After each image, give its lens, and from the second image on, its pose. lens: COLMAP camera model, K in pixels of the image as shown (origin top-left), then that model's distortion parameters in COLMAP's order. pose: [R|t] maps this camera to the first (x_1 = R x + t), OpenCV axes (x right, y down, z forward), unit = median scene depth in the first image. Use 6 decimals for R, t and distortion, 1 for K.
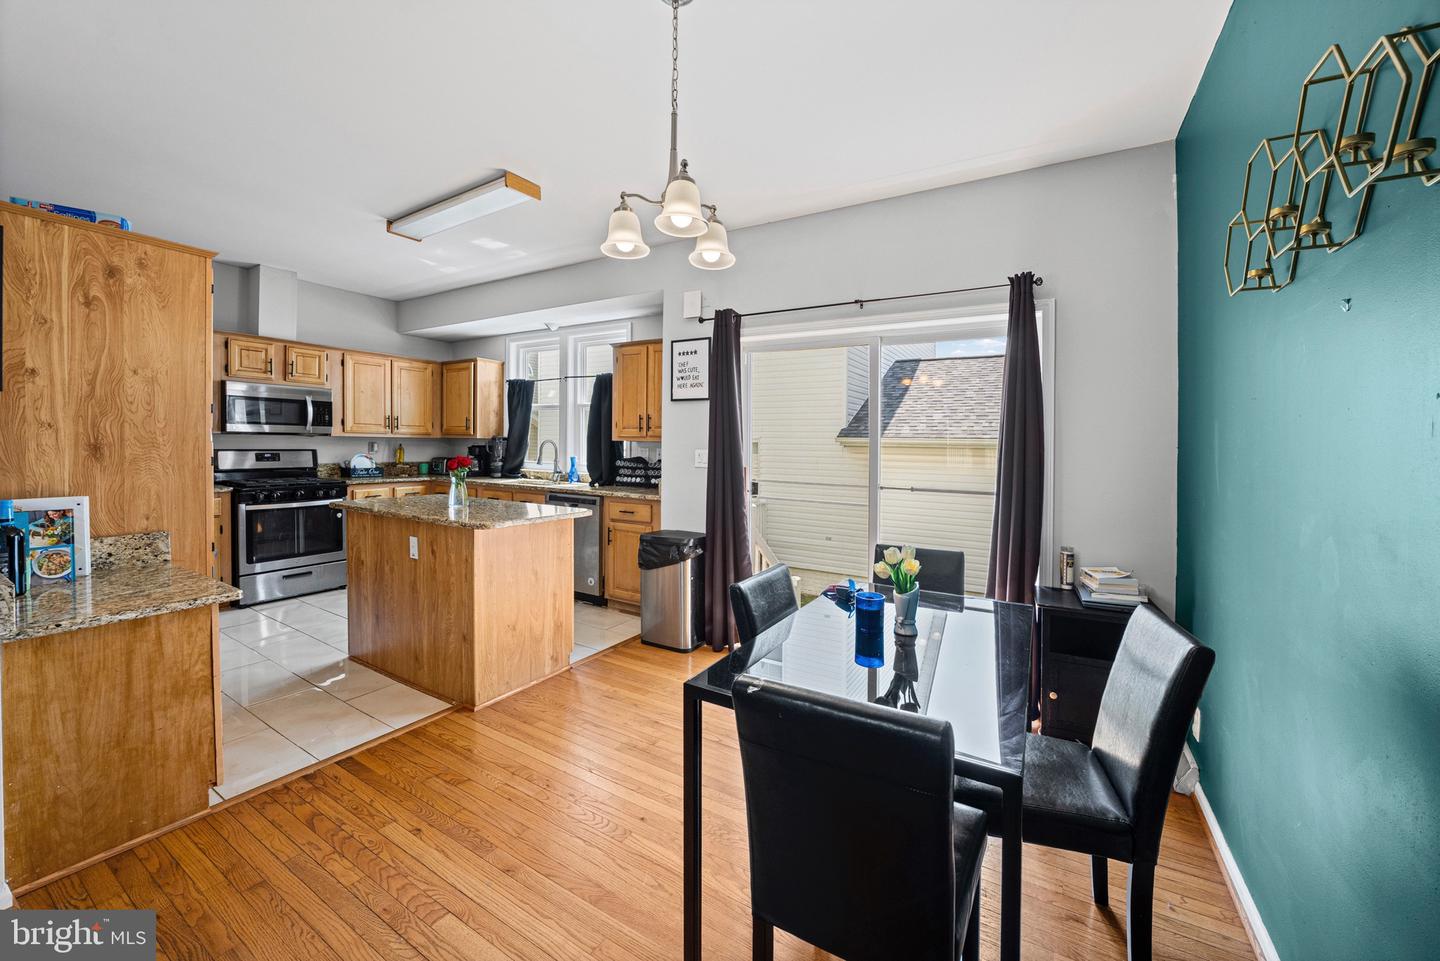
lens RADIAL K [[551.0, 0, 717.7], [0, 551.0, 449.1], [0, 0, 1]] dist [-0.017676, 0.000805]
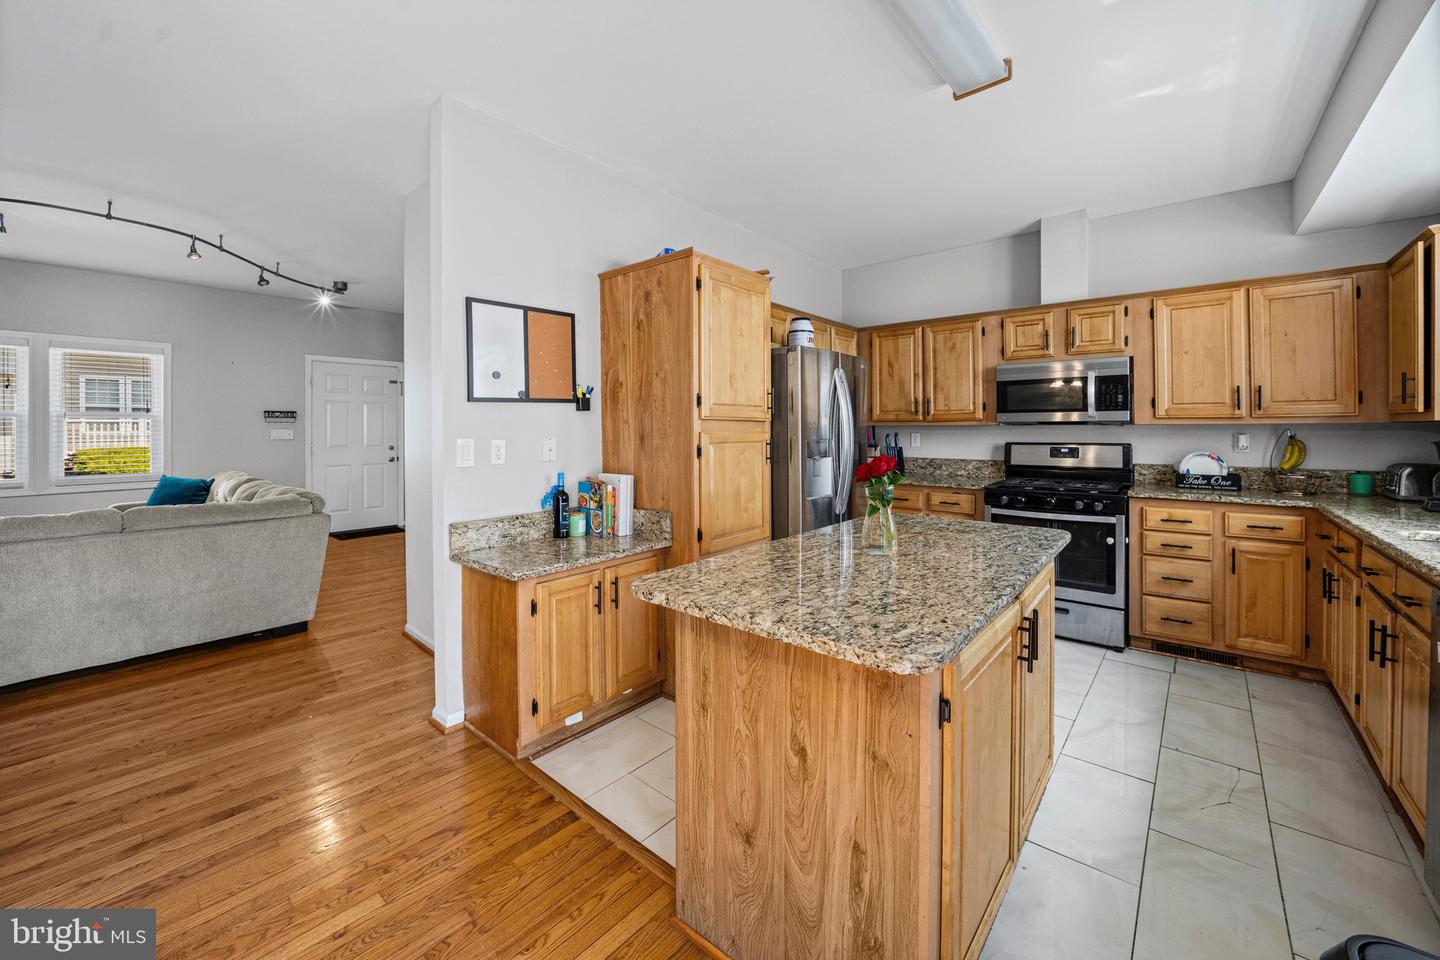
lens RADIAL K [[551.0, 0, 741.7], [0, 551.0, 437.9], [0, 0, 1]] dist [-0.017676, 0.000805]
pose [[-0.146034, -0.001059, -0.989279, 0.046480], [-0.009011, 0.999959, 0.000260, -0.002645], [0.989239, 0.008953, -0.146037, 0.653398]]
